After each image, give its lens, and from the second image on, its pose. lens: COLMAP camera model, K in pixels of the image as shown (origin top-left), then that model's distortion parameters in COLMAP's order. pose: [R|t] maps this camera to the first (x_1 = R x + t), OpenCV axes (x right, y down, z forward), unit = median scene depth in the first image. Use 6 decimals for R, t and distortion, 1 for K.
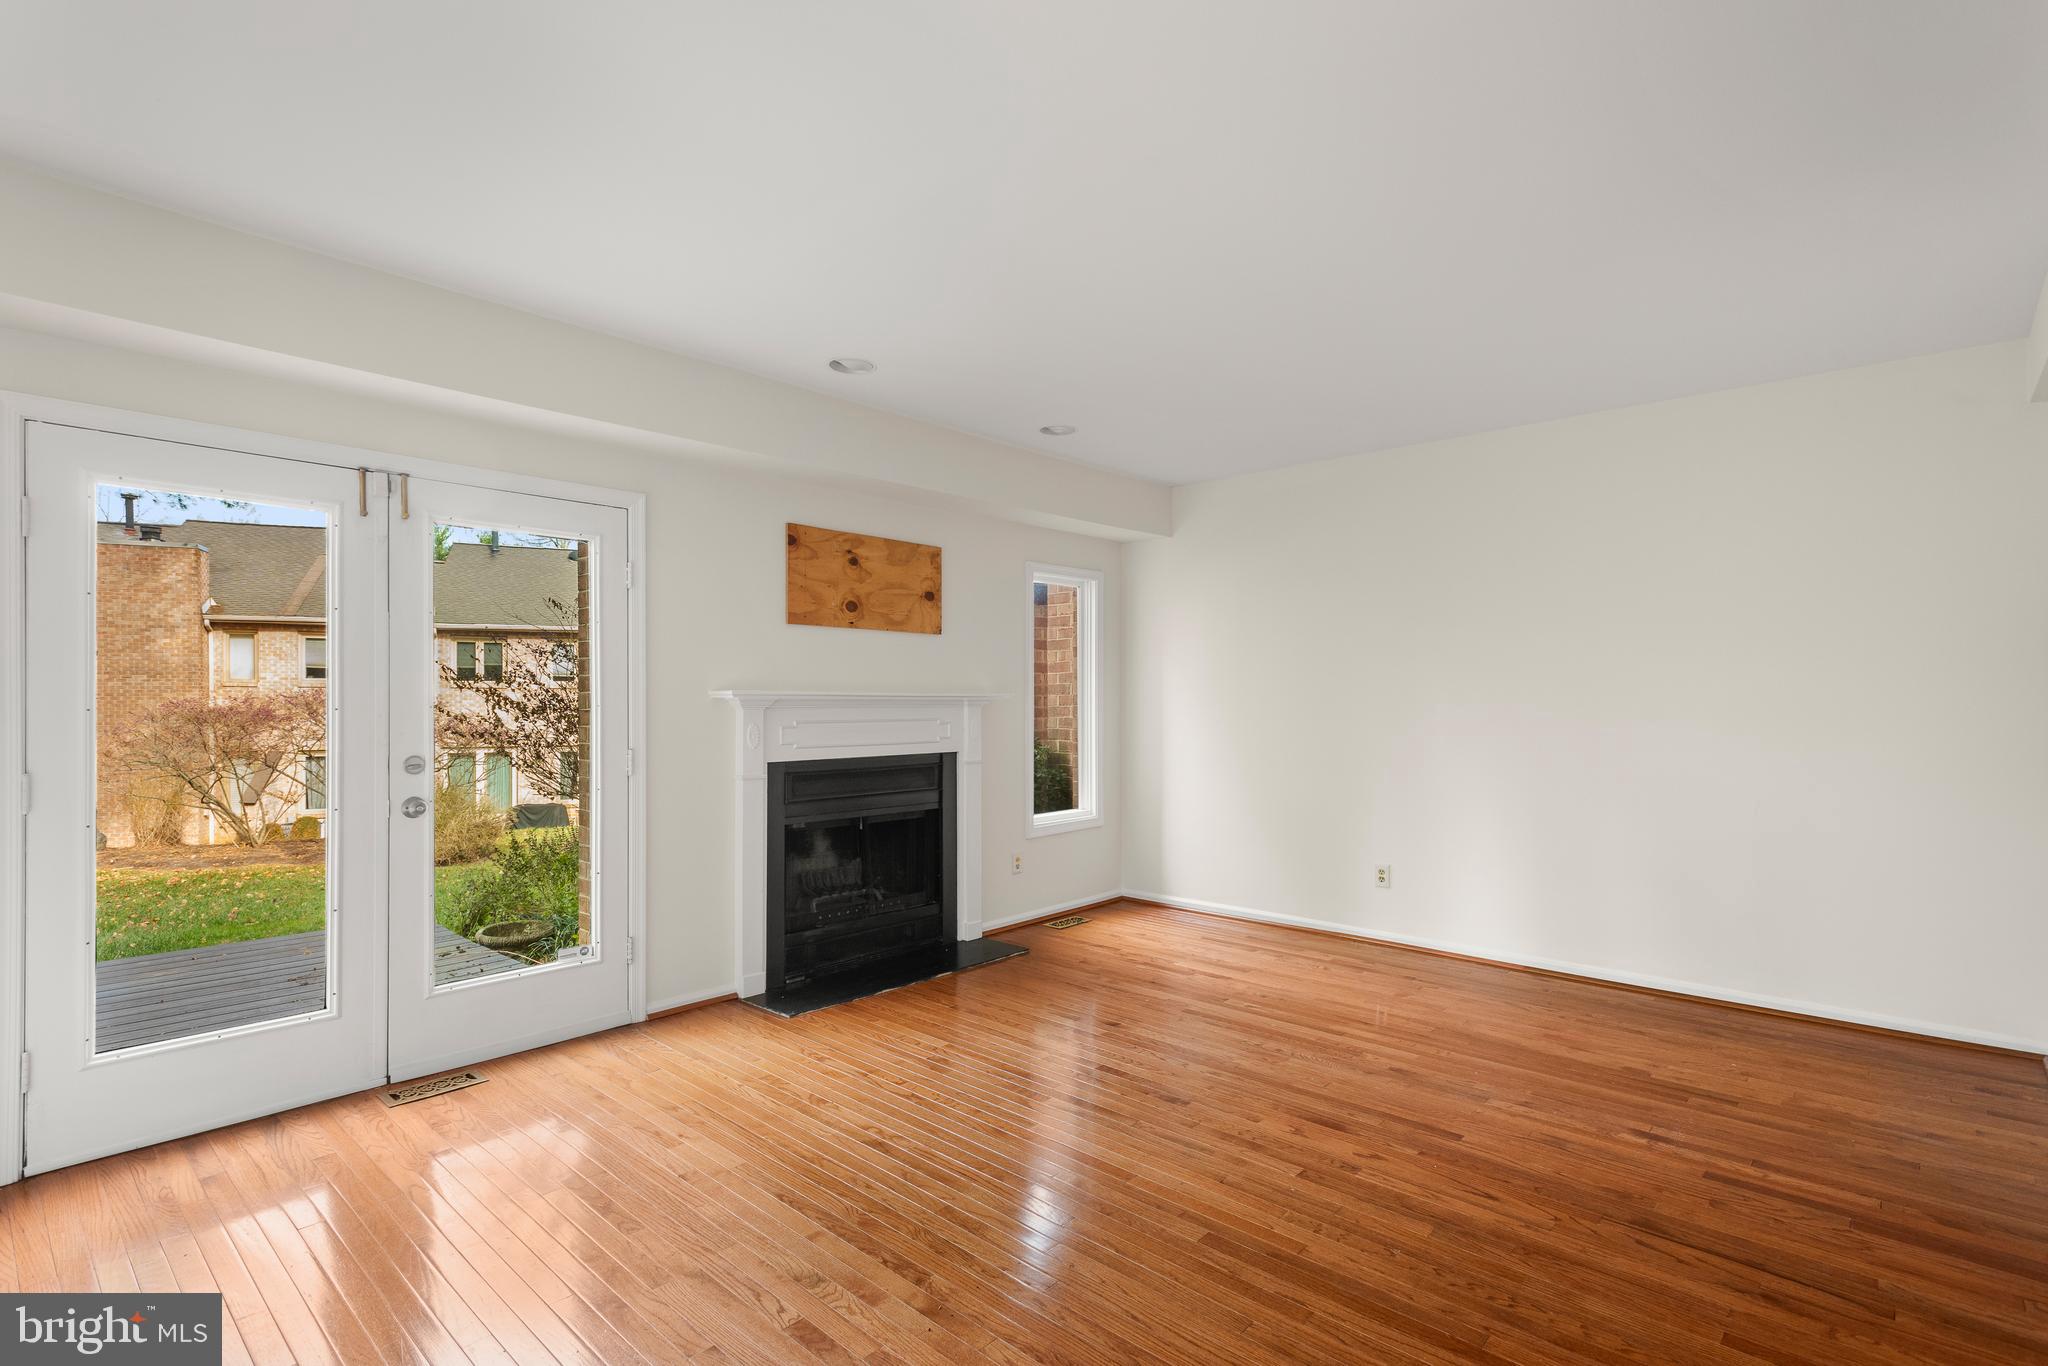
lens RADIAL K [[996.0, 0, 1026.5], [0, 996.0, 698.4], [0, 0, 1]] dist [0.012008, 0.000008]
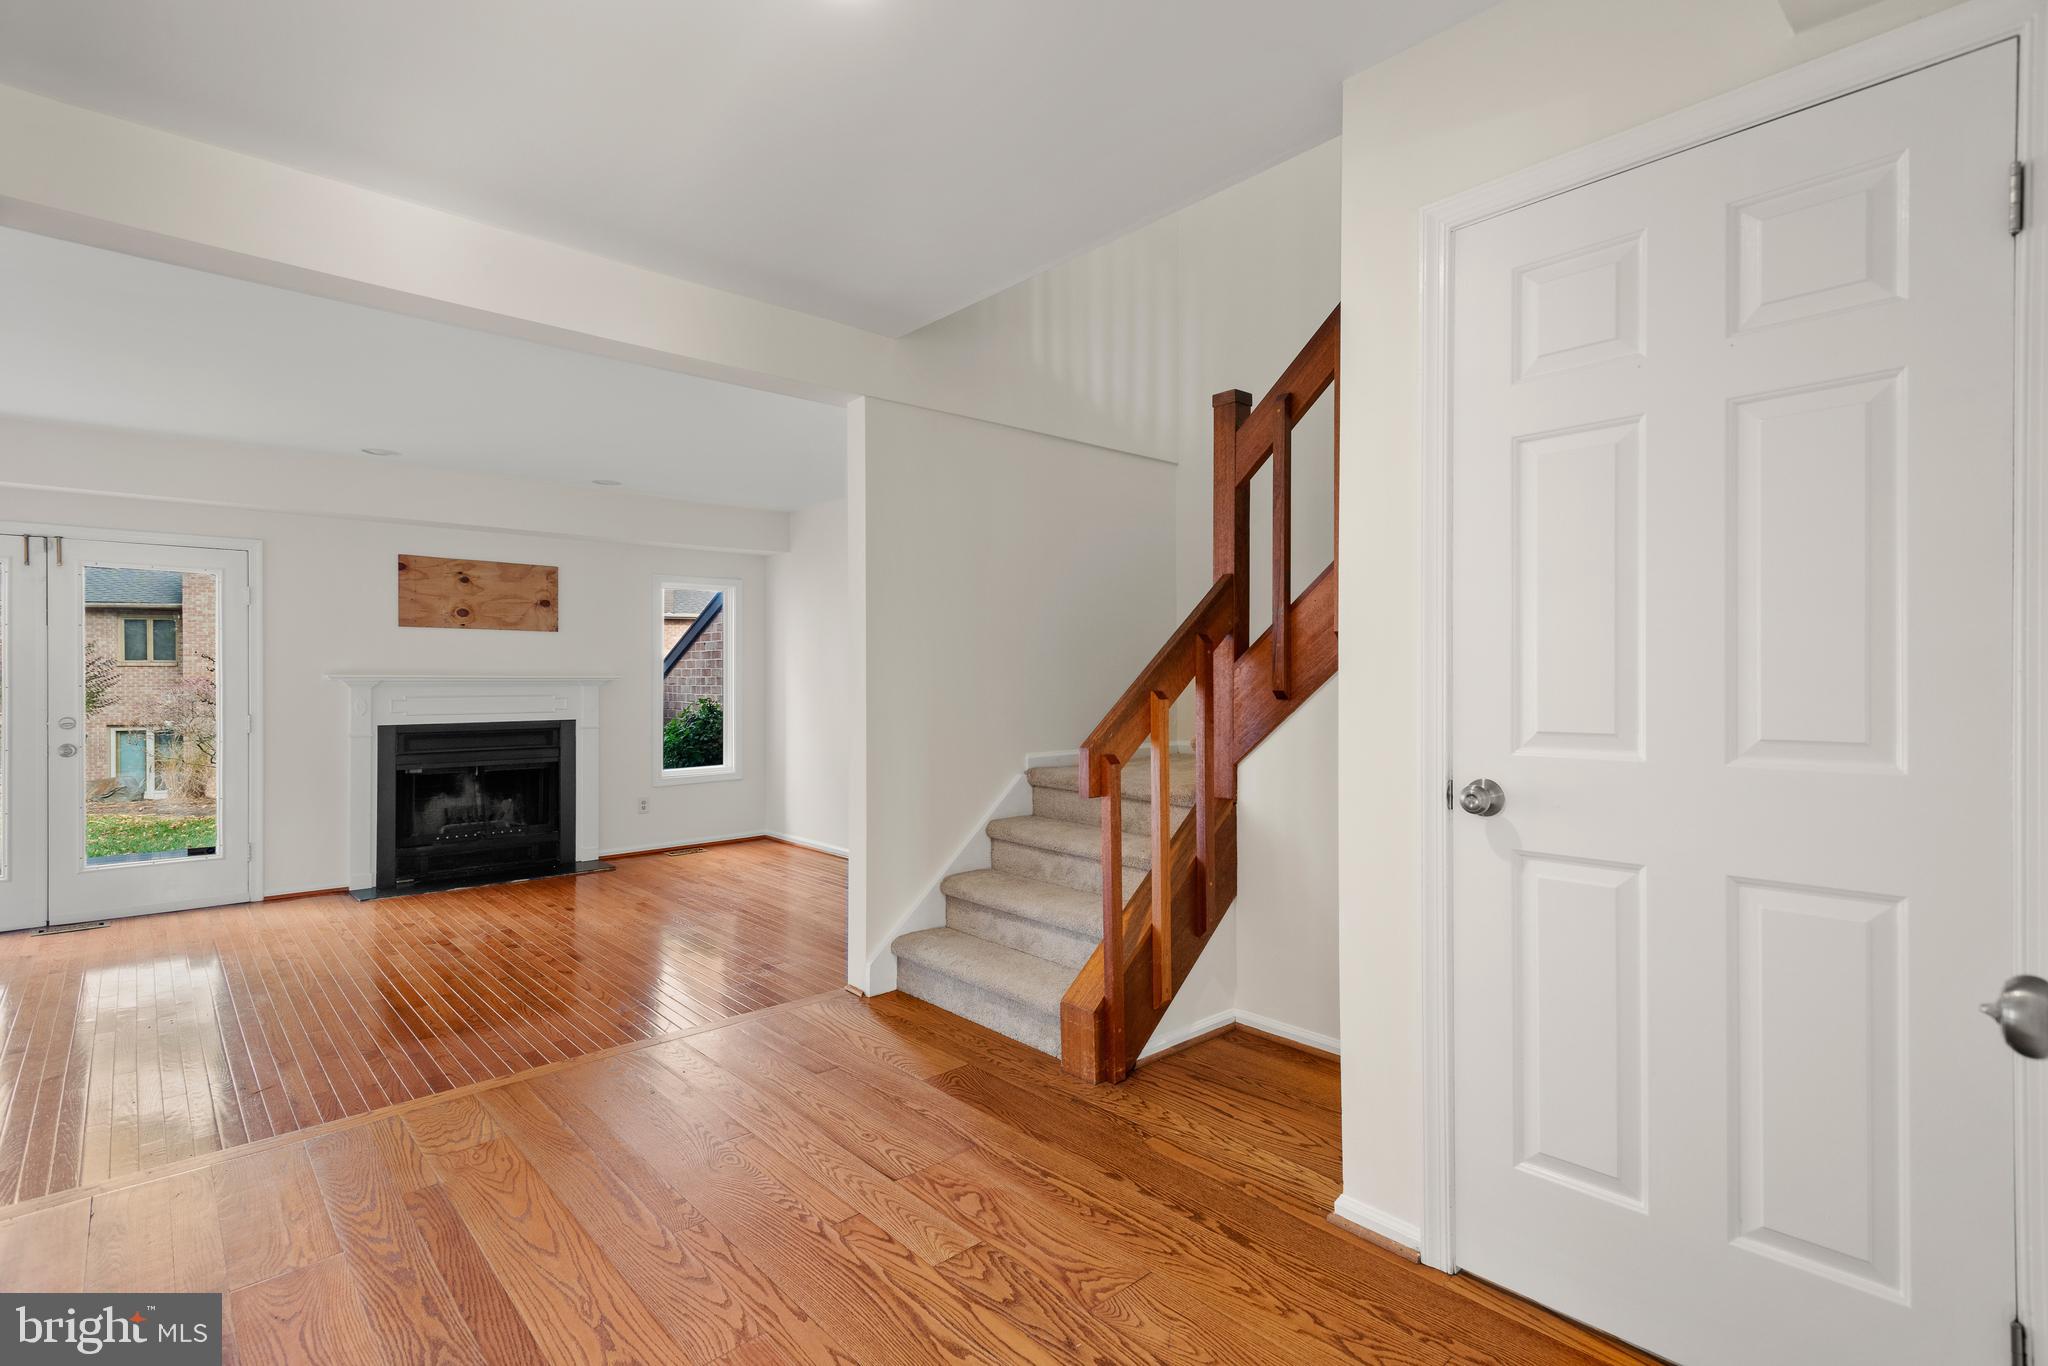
lens RADIAL K [[987.2, 0, 1038.5], [0, 987.2, 678.5], [0, 0, 1]] dist [0.000436, -0.000438]
pose [[0.997341, 0.002940, -0.072818, 0.714468], [-0.002616, 0.999986, 0.004546, -0.010067], [0.072831, -0.004343, 0.997335, -0.298877]]
